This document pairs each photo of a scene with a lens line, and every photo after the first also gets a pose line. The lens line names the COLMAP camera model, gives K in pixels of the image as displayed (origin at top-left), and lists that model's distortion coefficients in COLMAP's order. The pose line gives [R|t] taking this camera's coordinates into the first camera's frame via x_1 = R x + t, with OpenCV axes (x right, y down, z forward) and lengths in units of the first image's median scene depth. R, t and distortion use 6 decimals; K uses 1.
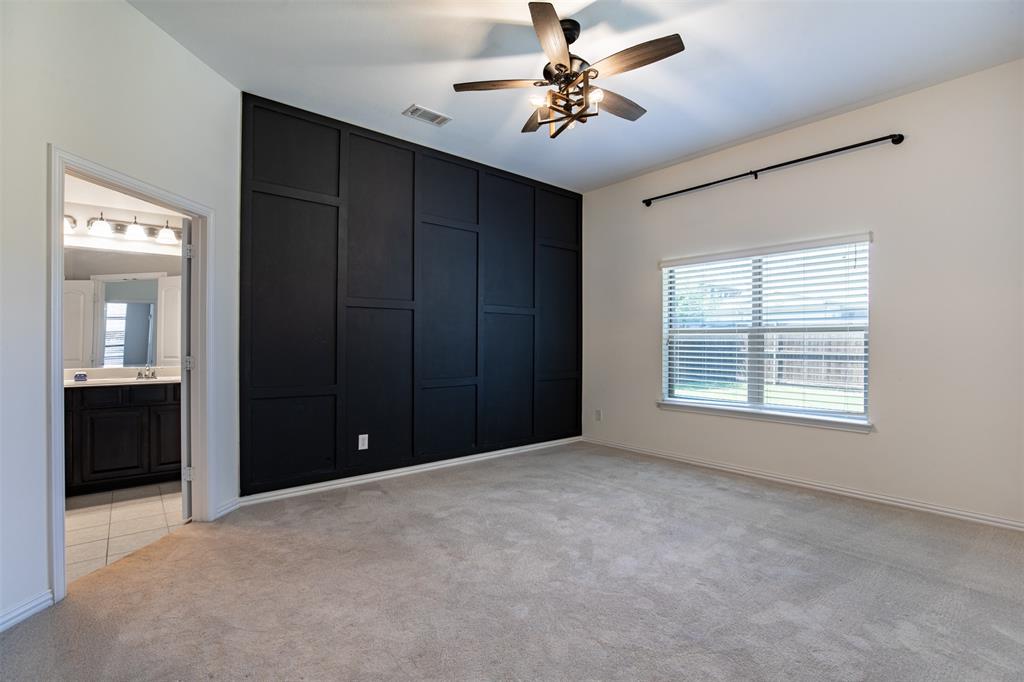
lens RADIAL K [[468.1, 0, 510.0], [0, 468.1, 339.8], [0, 0, 1]] dist [-0.032433, 0.004355]
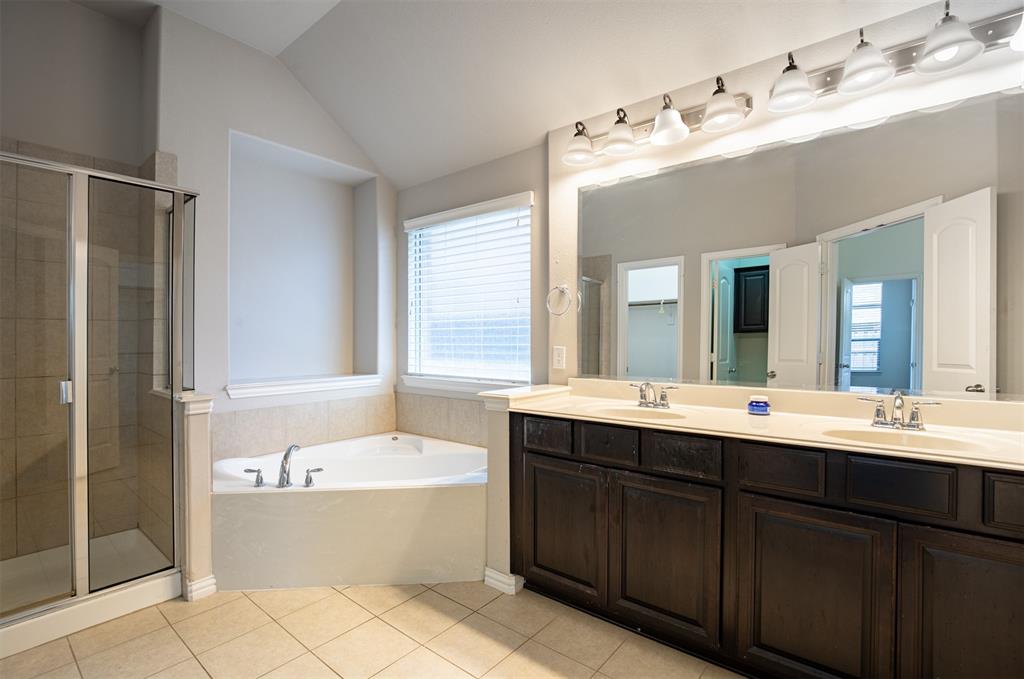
lens RADIAL K [[468.1, 0, 513.5], [0, 468.1, 340.4], [0, 0, 1]] dist [-0.032433, 0.004355]
pose [[0.186709, 0.005771, -0.982398, -0.342599], [0.009968, 0.999920, 0.007769, 0.002930], [0.982365, -0.011244, 0.186636, 0.443822]]
